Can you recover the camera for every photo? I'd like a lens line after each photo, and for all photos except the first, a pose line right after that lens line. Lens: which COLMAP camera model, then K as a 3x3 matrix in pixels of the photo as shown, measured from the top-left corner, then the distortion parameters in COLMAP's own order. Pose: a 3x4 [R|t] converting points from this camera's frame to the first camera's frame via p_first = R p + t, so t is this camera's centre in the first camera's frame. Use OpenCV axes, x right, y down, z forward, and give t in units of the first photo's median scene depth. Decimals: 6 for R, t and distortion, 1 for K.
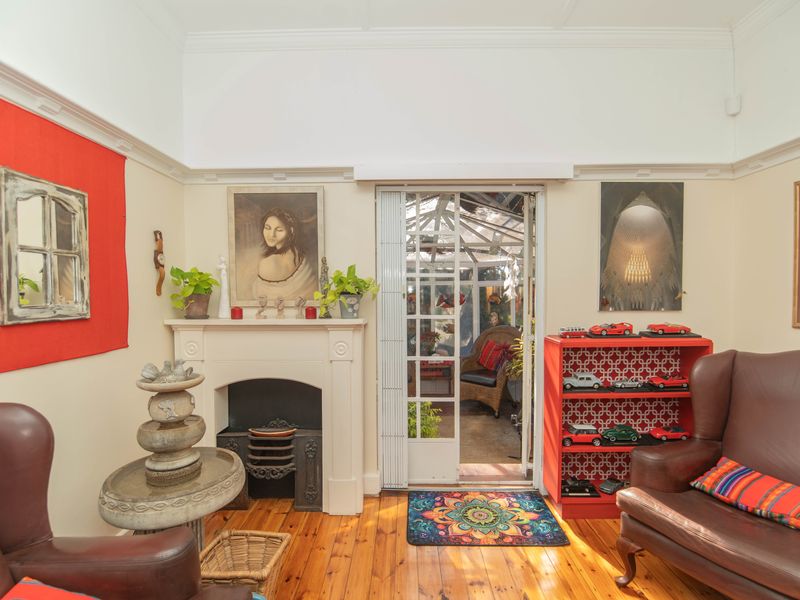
lens RADIAL K [[401.8, 0, 402.0], [0, 401.8, 303.0], [0, 0, 1]] dist [-0.015544, -0.006697]
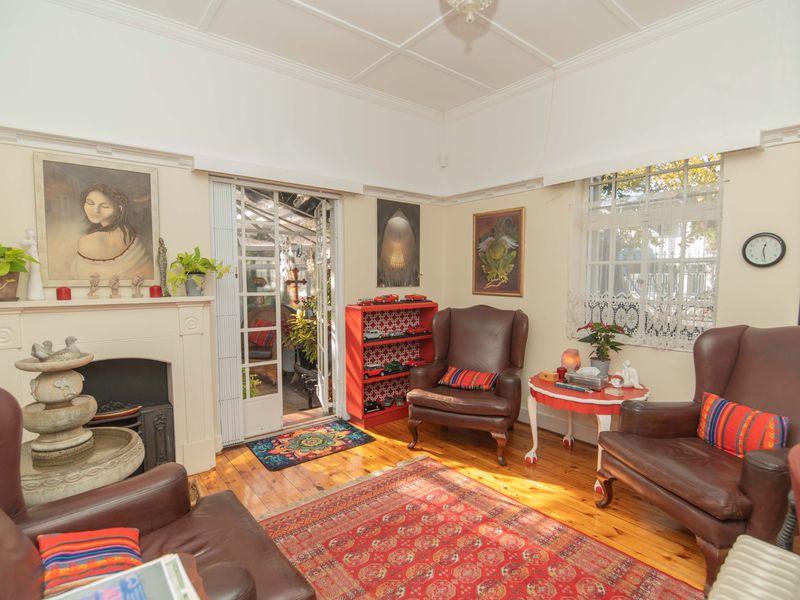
lens RADIAL K [[401.8, 0, 399.9], [0, 401.8, 302.8], [0, 0, 1]] dist [-0.015544, -0.006697]
pose [[0.771560, -0.035994, 0.635137, -0.385099], [0.015144, 0.999154, 0.038227, 0.023047], [-0.635976, -0.019875, 0.771453, -0.191822]]
